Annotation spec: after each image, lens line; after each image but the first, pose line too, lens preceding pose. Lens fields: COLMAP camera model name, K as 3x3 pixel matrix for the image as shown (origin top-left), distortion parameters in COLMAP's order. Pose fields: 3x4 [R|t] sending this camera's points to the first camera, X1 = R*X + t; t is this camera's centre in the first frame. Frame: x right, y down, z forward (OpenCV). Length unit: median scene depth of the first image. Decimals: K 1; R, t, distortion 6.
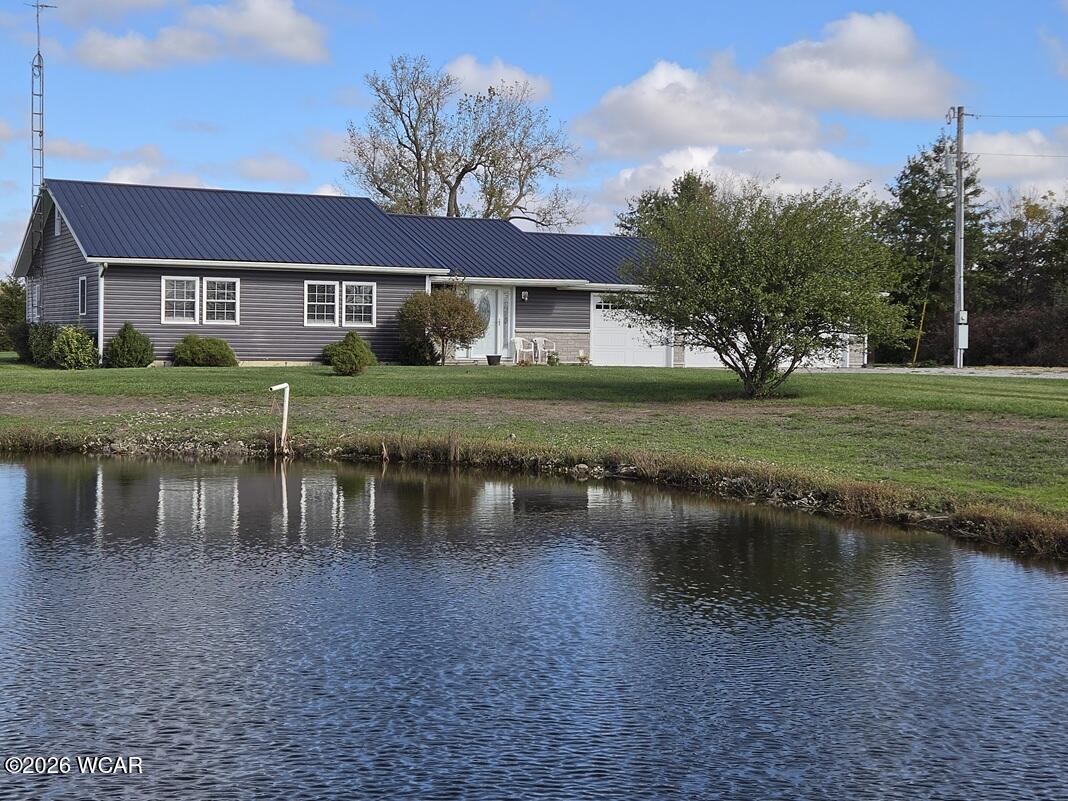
lens RADIAL K [[1588.8, 0, 534.0], [0, 1588.8, 400.5], [0, 0, 1]] dist [0.013139, 0.025361]
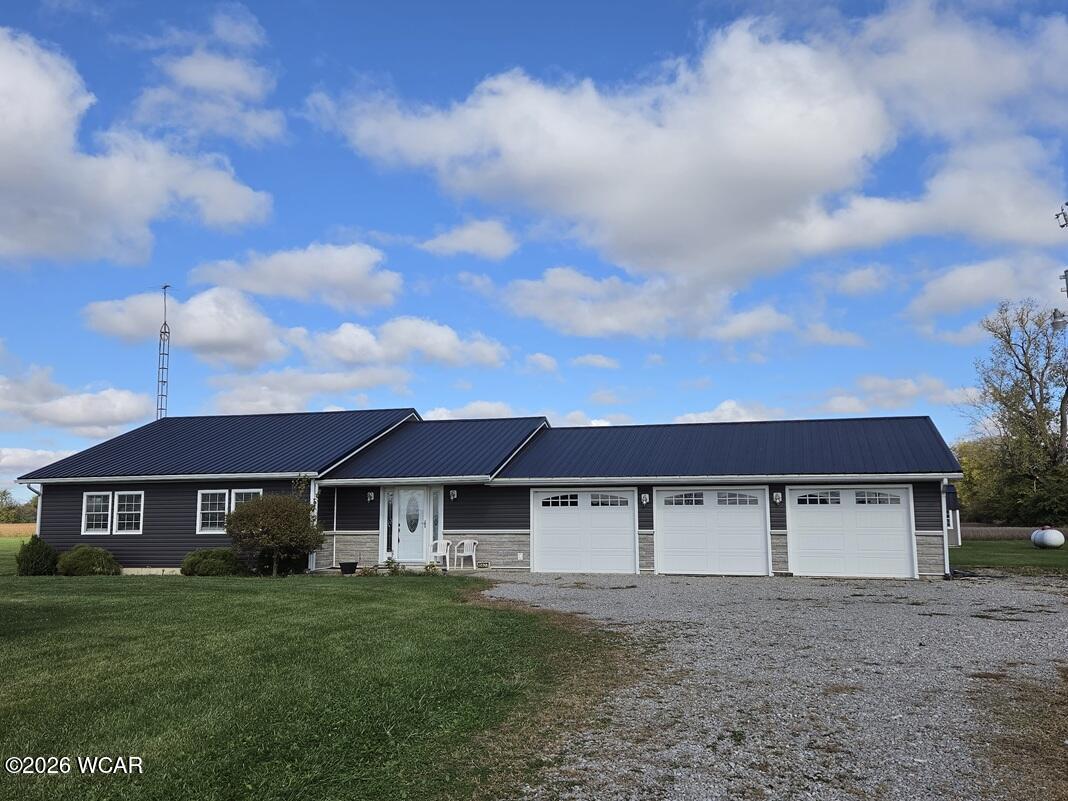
lens RADIAL K [[930.0, 0, 534.0], [0, 930.0, 400.5], [0, 0, 1]] dist [0.063617, 0.000367]
pose [[0.736377, -0.103079, -0.668673, 0.401400], [-0.011494, 0.986277, -0.164697, -0.031160], [0.676473, 0.128965, 0.725087, 0.630183]]
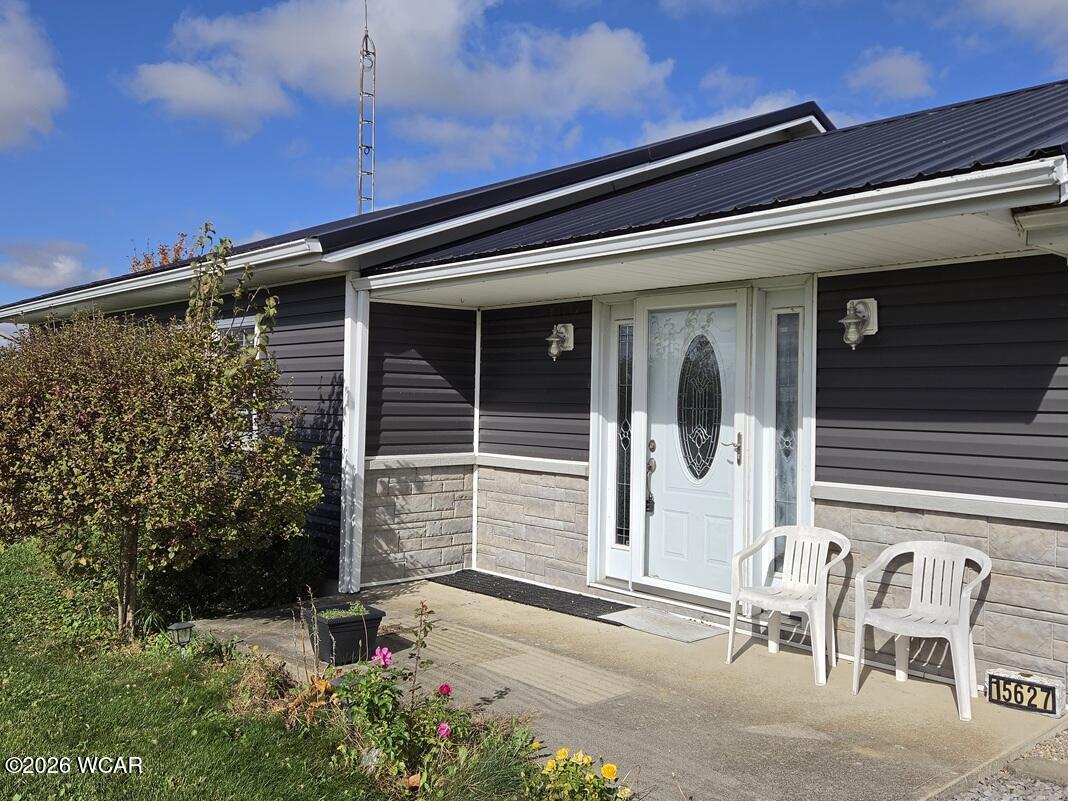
lens RADIAL K [[930.0, 0, 534.0], [0, 930.0, 400.5], [0, 0, 1]] dist [0.063617, 0.000367]
pose [[0.275000, -0.006664, -0.961421, 0.095244], [-0.052664, 0.998370, -0.021984, -0.051587], [0.960001, 0.056678, 0.274201, 0.931790]]
